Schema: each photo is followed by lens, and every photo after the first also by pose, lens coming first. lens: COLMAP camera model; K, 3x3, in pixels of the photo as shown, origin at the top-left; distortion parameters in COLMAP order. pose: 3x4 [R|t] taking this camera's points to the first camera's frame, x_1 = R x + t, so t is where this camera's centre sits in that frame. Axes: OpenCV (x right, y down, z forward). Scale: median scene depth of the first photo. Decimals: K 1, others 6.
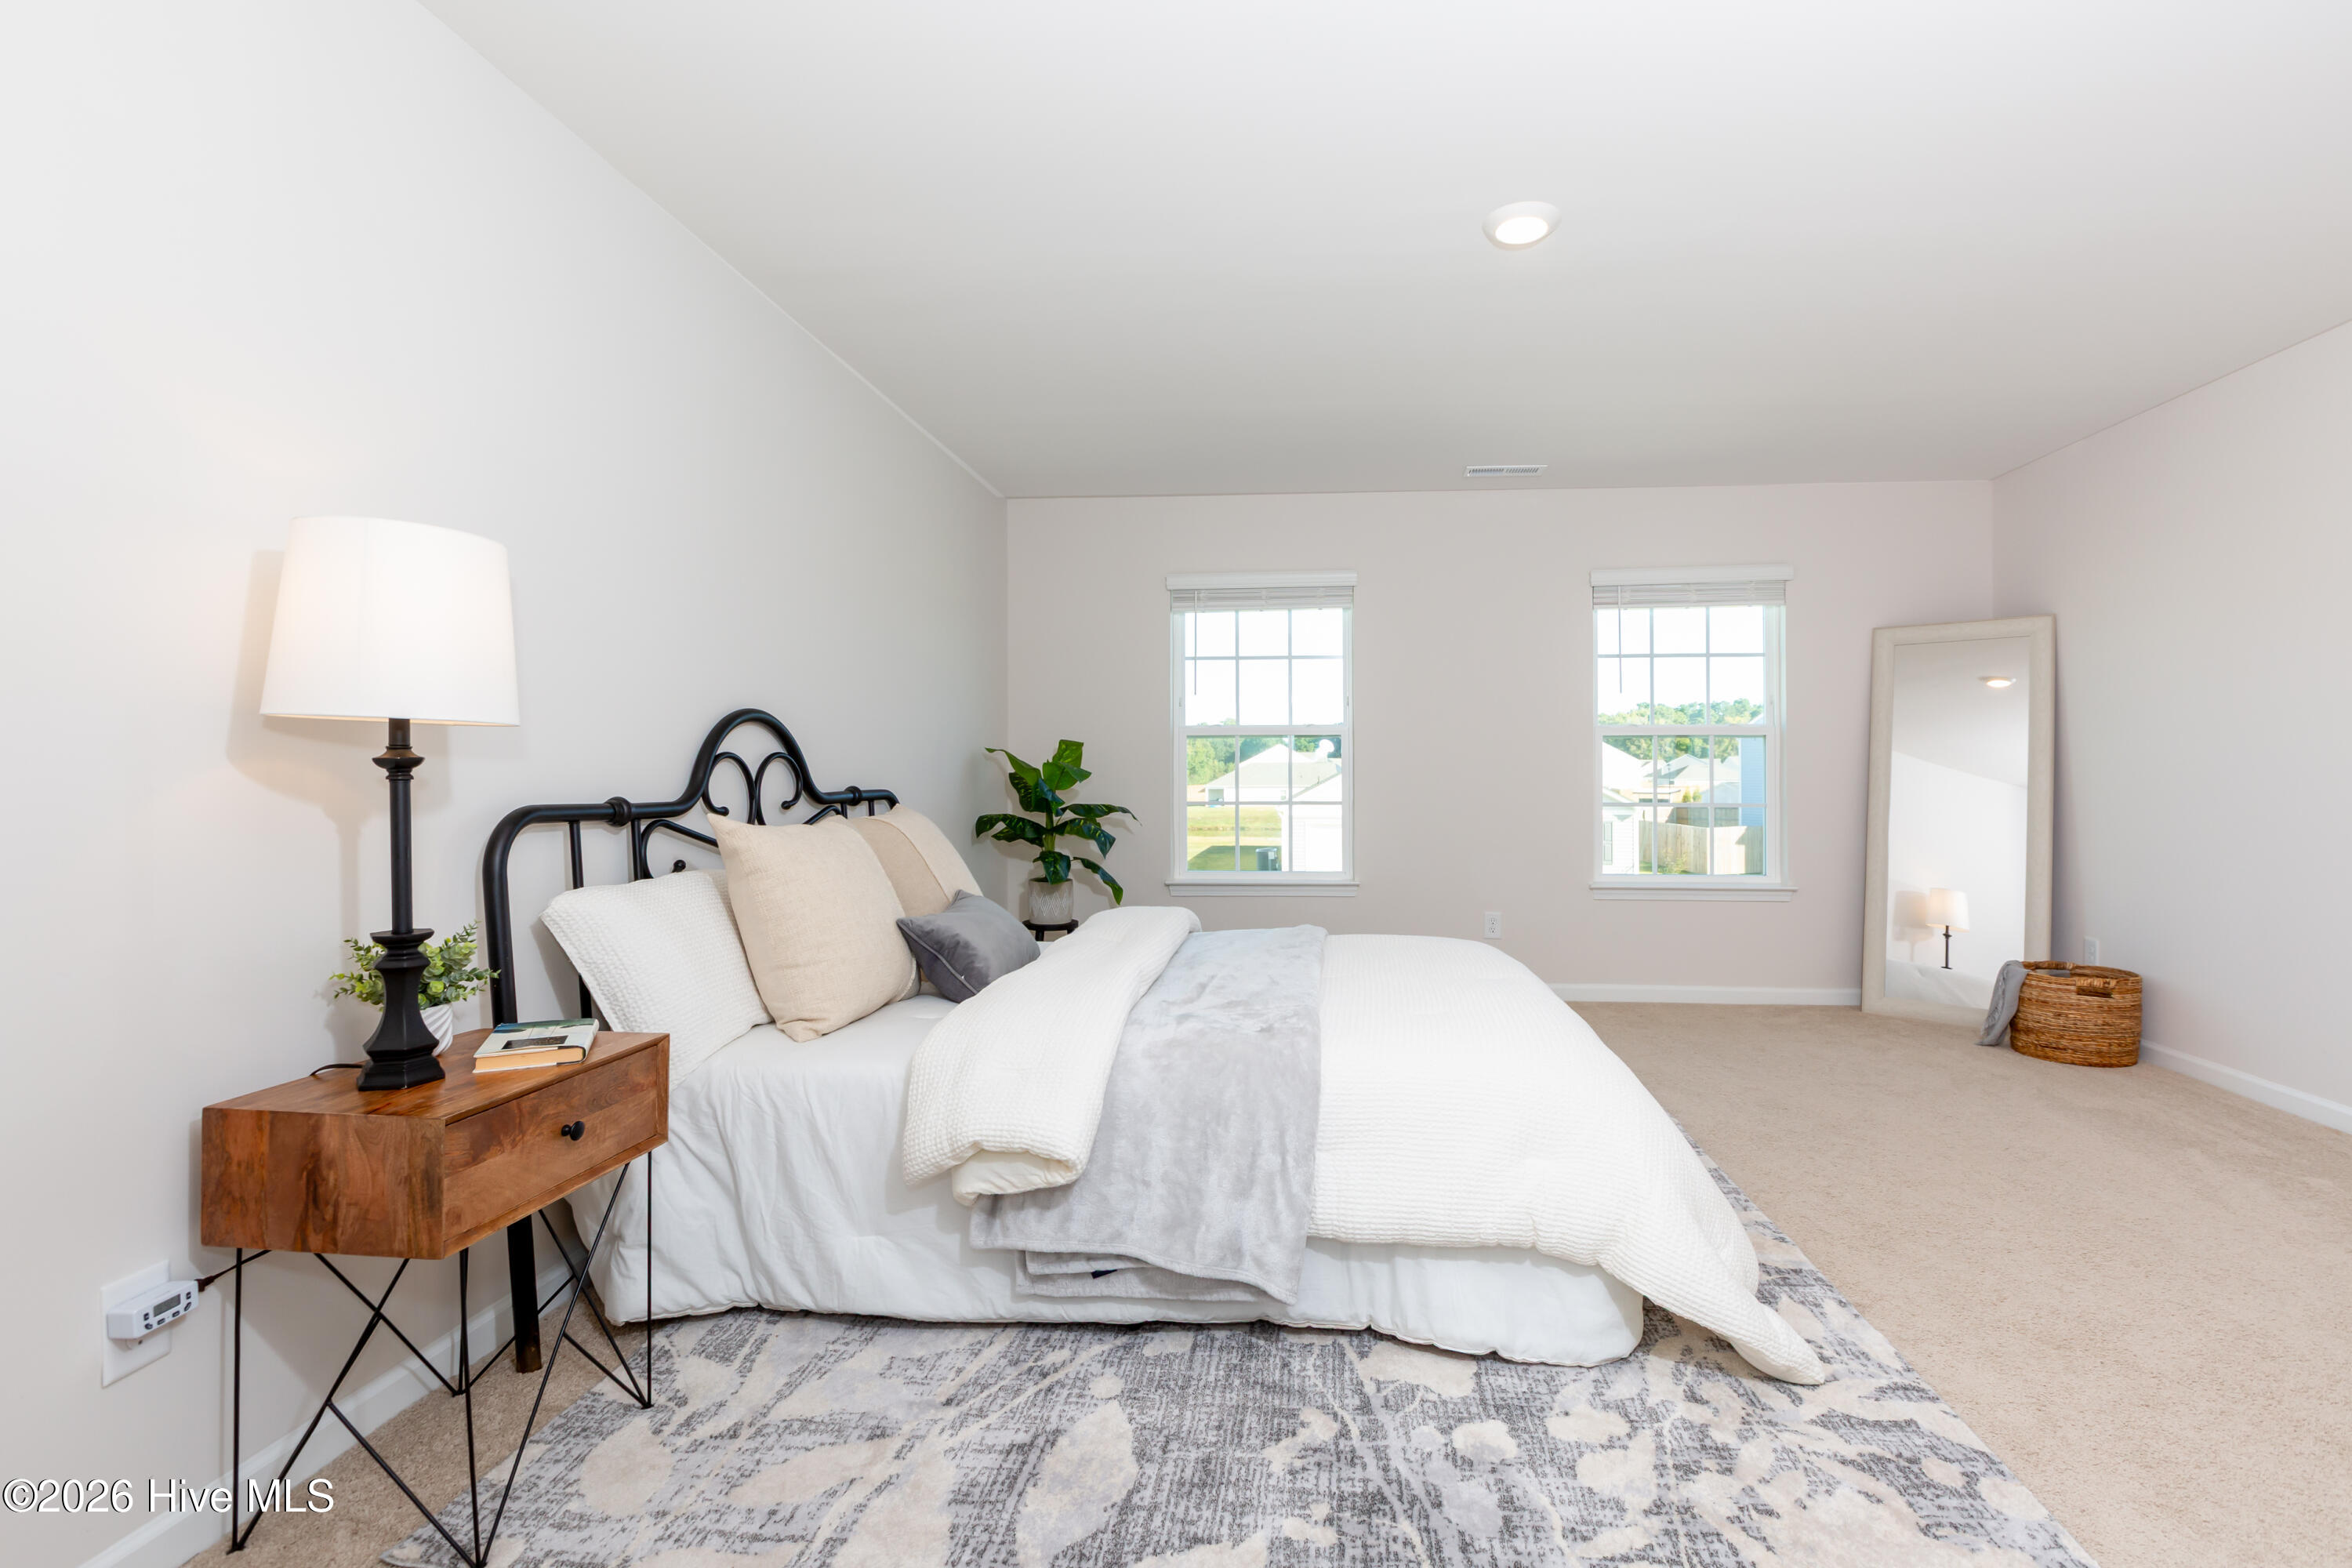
lens RADIAL K [[1096.1, 0, 1243.2], [0, 1096.1, 773.9], [0, 0, 1]] dist [0.000128, -0.000251]
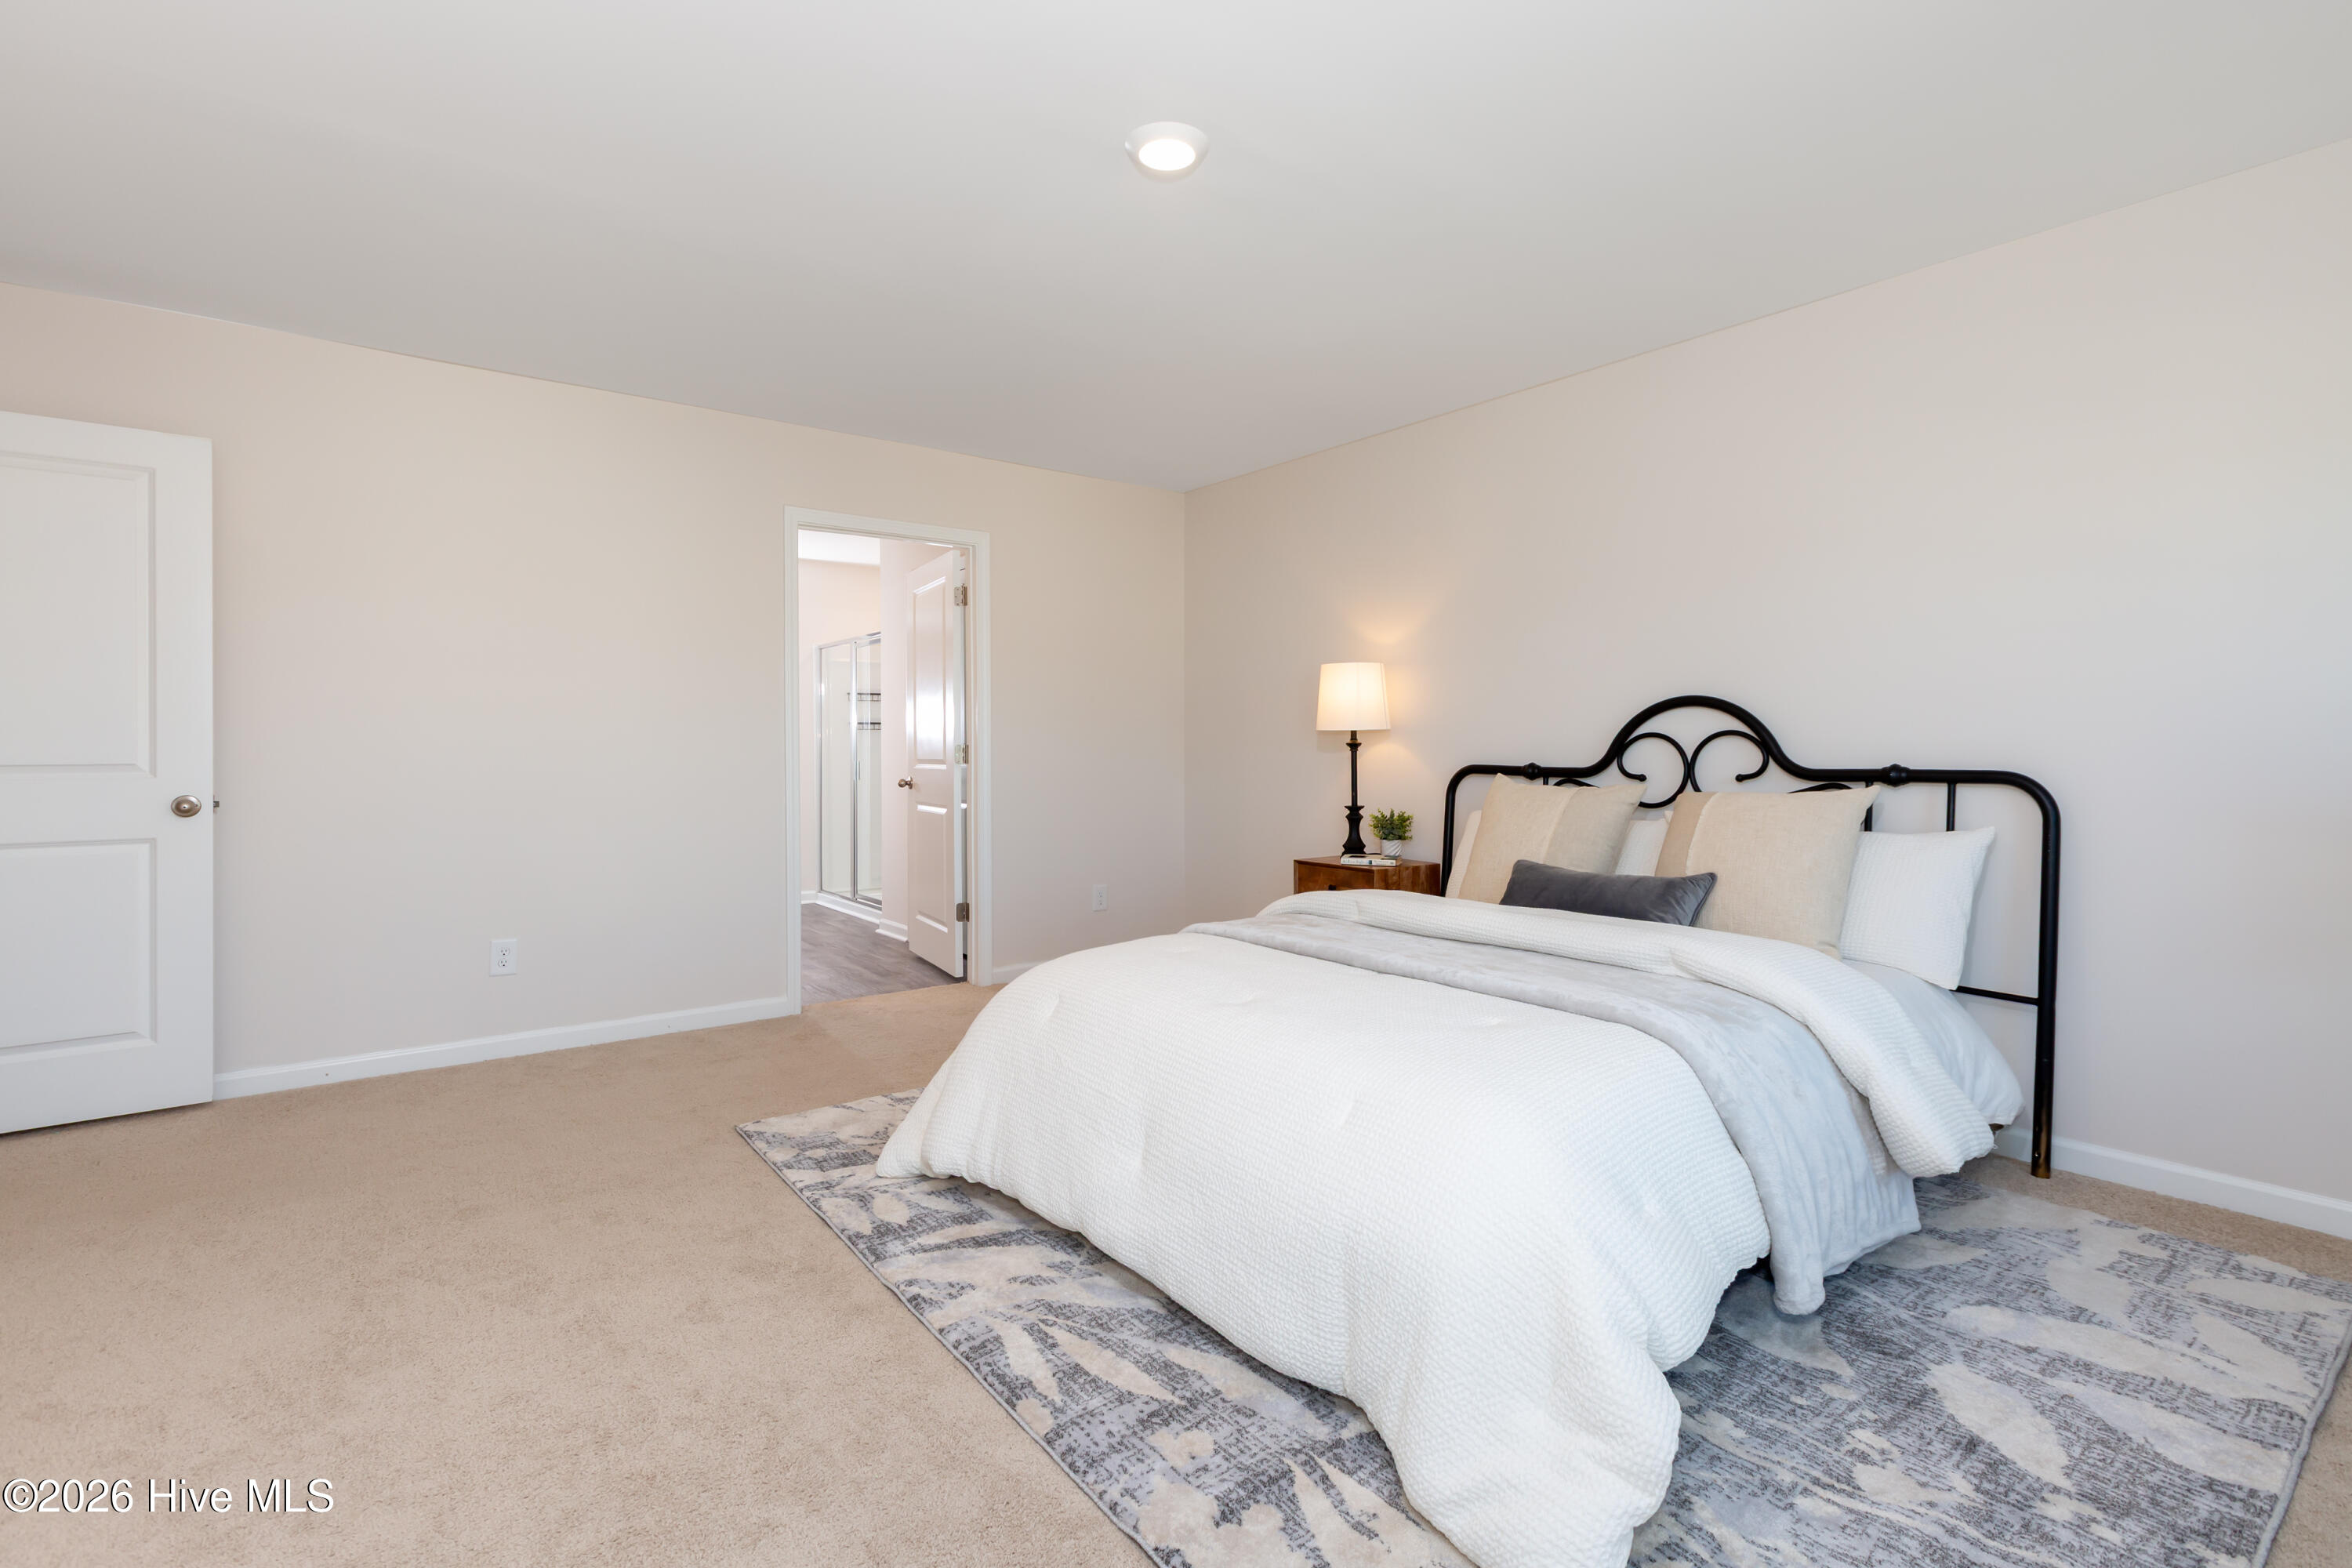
lens RADIAL K [[1051.1, 0, 1181.4], [0, 1051.1, 755.0], [0, 0, 1]] dist [0.000322, -0.000040]
pose [[-0.744927, 0.006181, -0.667118, 1.115796], [0.003920, 0.999980, 0.004888, -0.000441], [0.667135, 0.001026, -0.744936, 2.222344]]
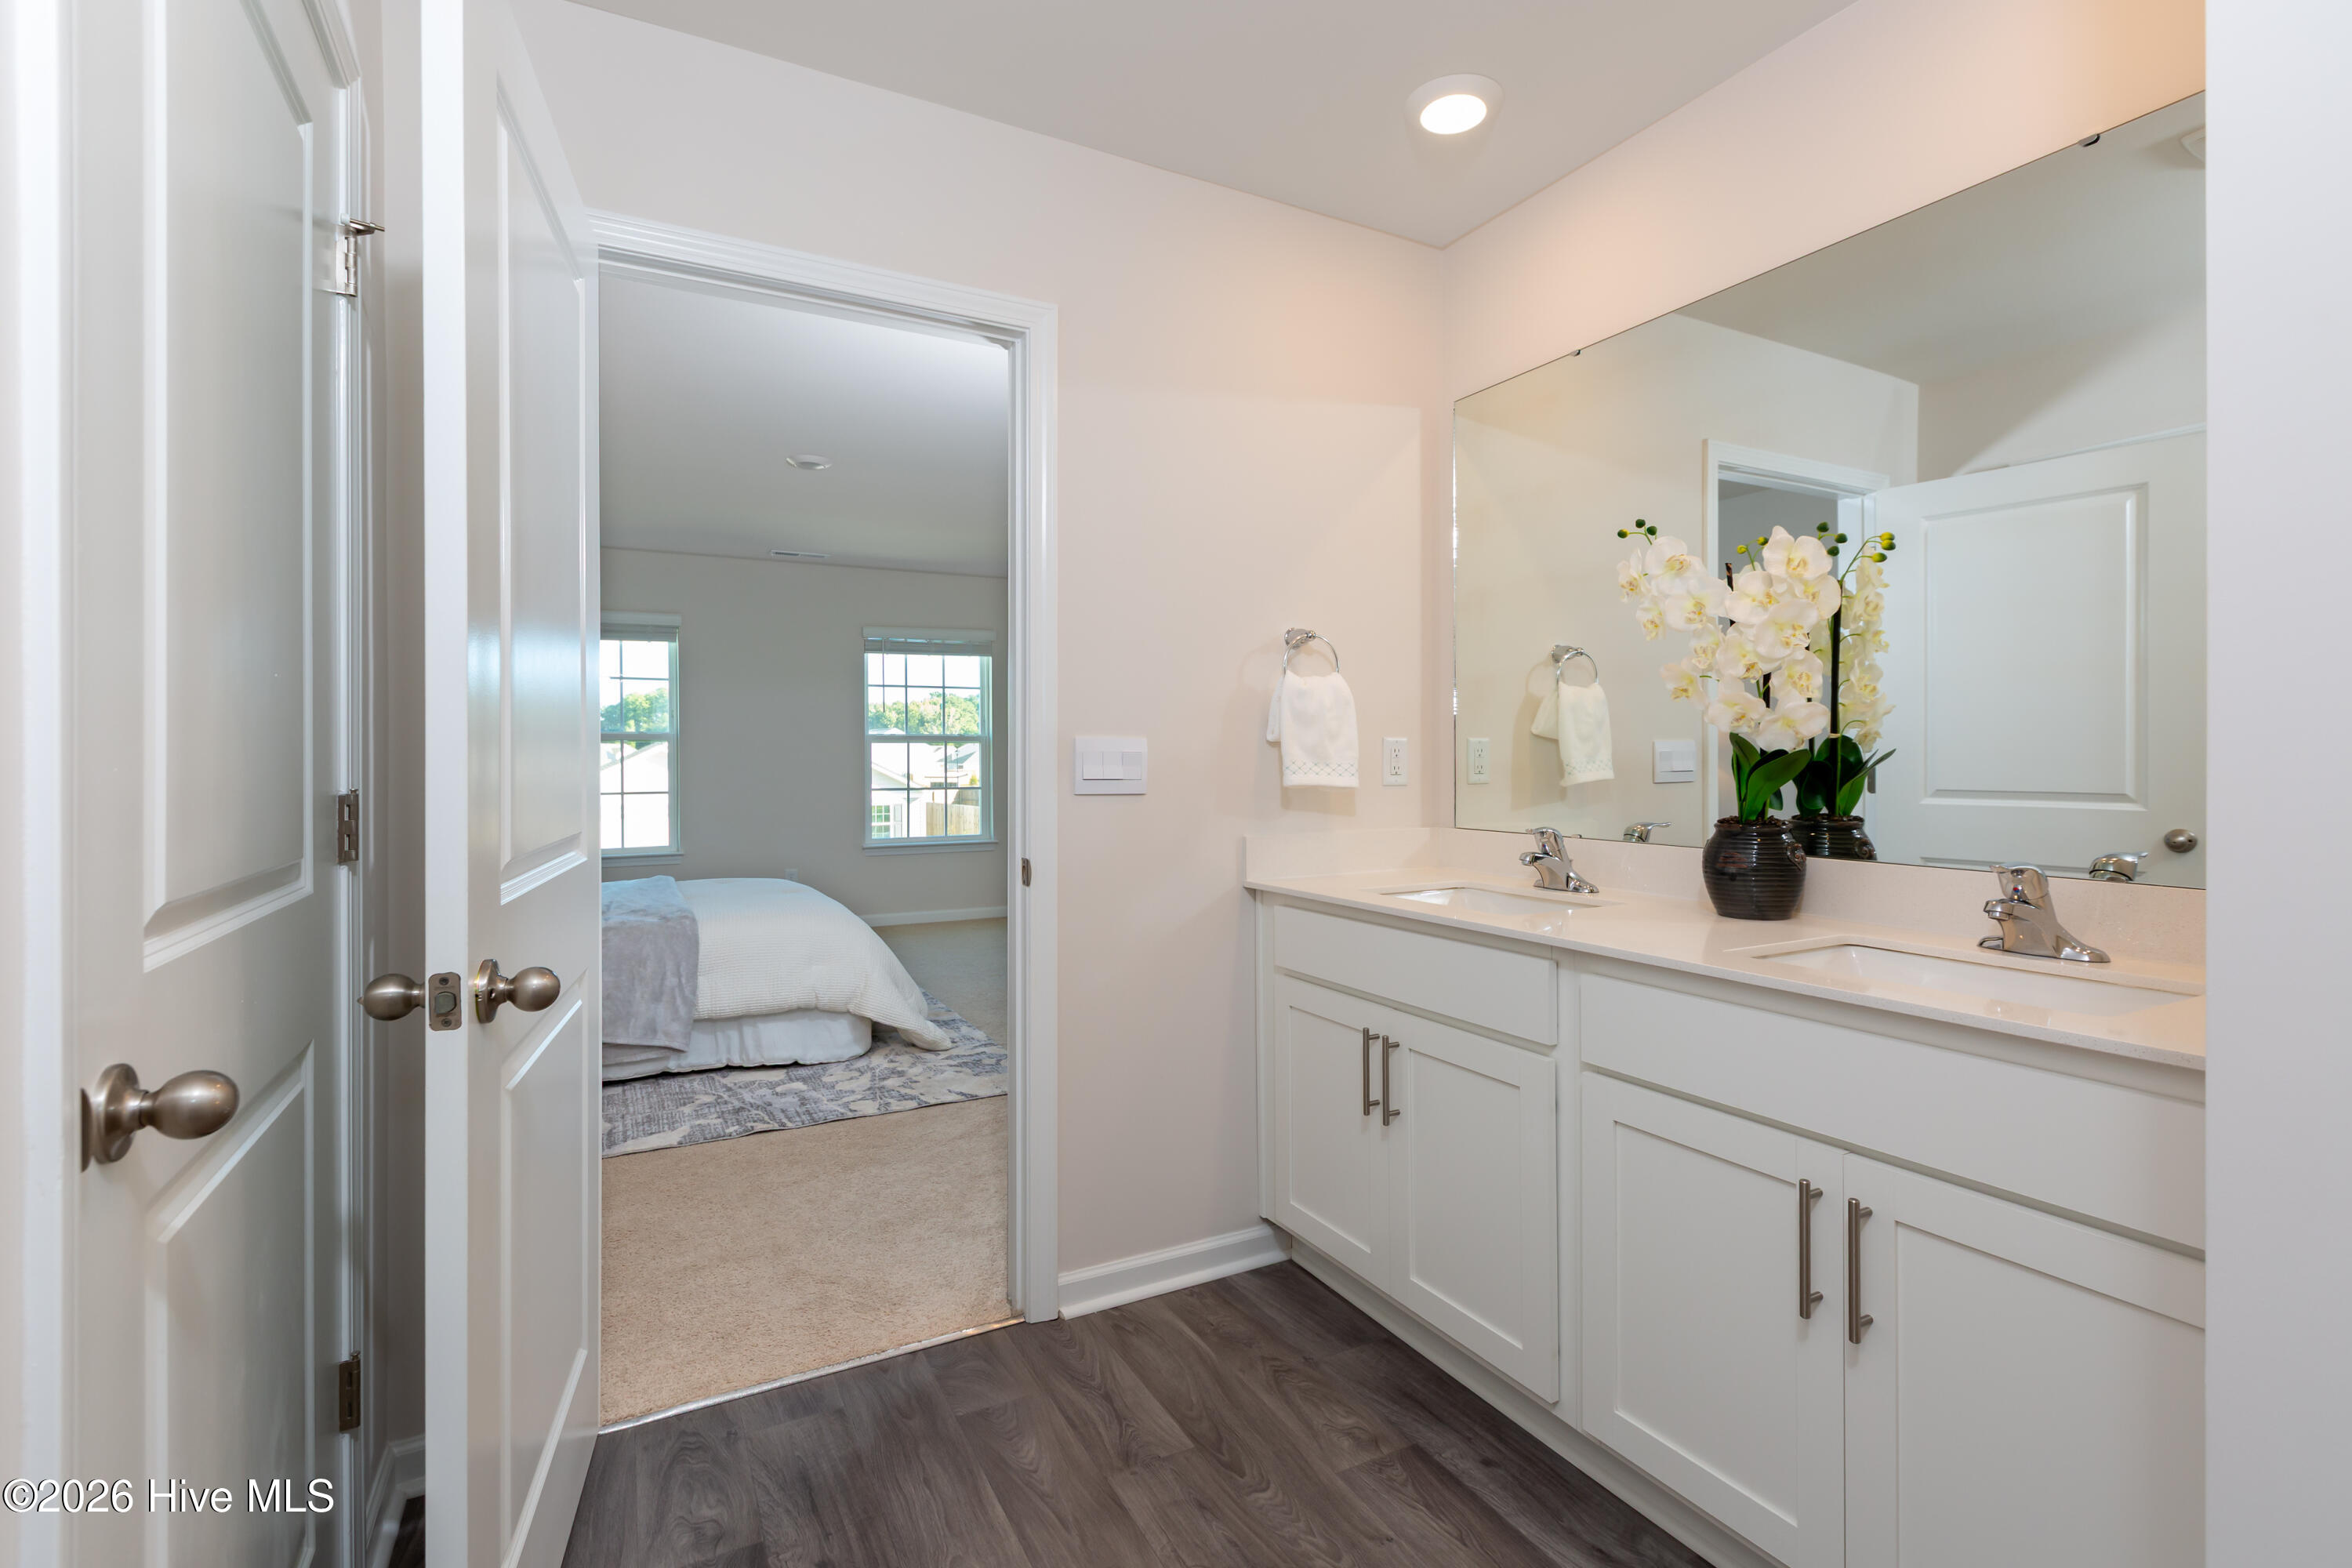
lens RADIAL K [[1093.9, 0, 1246.6], [0, 1093.9, 753.0], [0, 0, 1]] dist [-0.000192, -0.000167]
pose [[0.811485, 0.001728, 0.584370, -0.276441], [0.001048, 0.999990, -0.004412, -0.034532], [-0.584372, 0.004193, 0.811475, -1.127317]]
